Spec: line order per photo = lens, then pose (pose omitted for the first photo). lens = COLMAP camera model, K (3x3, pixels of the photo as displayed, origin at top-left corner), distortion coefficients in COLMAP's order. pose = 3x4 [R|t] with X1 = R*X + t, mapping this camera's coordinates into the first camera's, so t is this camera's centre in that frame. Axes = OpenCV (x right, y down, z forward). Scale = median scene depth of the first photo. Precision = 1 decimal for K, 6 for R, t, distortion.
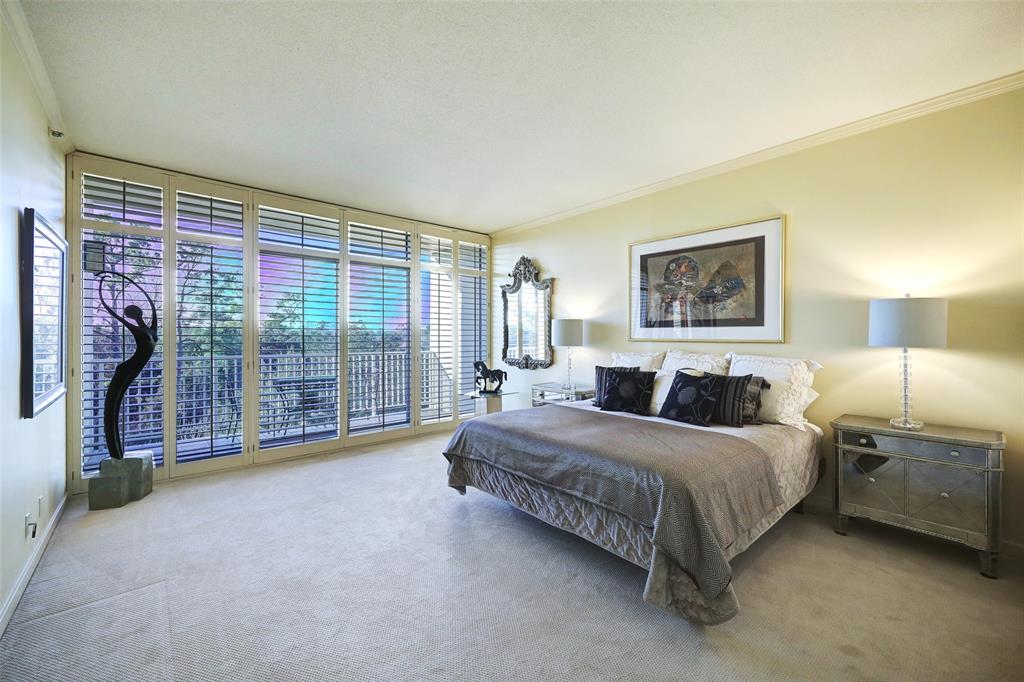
lens RADIAL K [[419.6, 0, 512.3], [0, 419.6, 341.7], [0, 0, 1]] dist [0.001160, 0.001056]
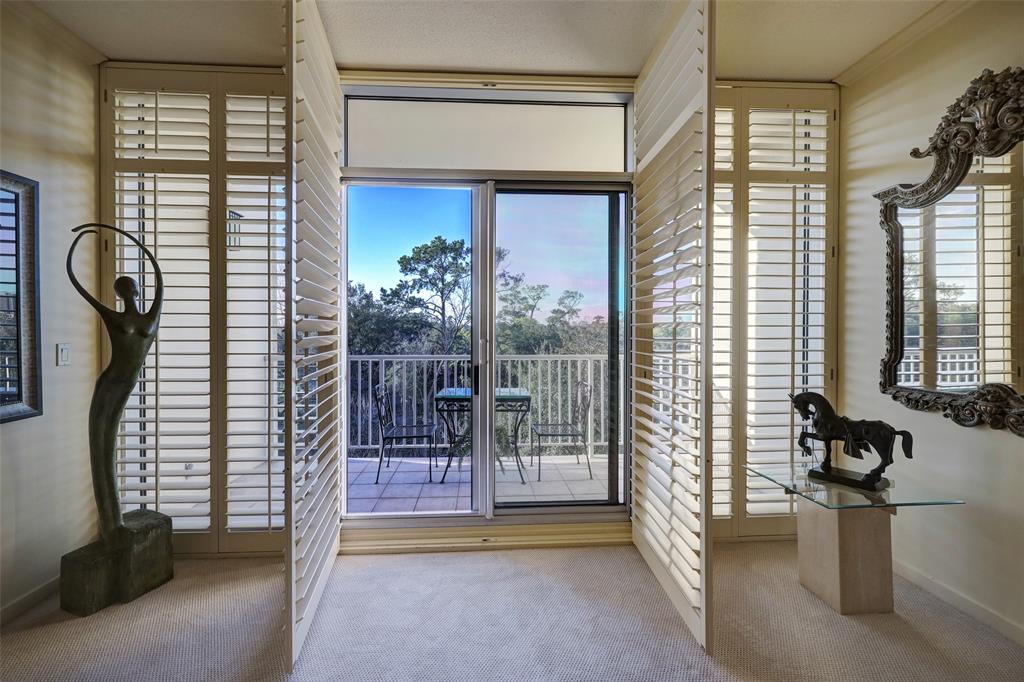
lens RADIAL K [[419.6, 0, 501.0], [0, 419.6, 337.7], [0, 0, 1]] dist [0.001160, 0.001056]
pose [[0.792141, 0.009923, -0.610257, -0.066869], [-0.007449, 0.999951, 0.006589, -0.003613], [0.610292, -0.000673, 0.792176, 0.516138]]
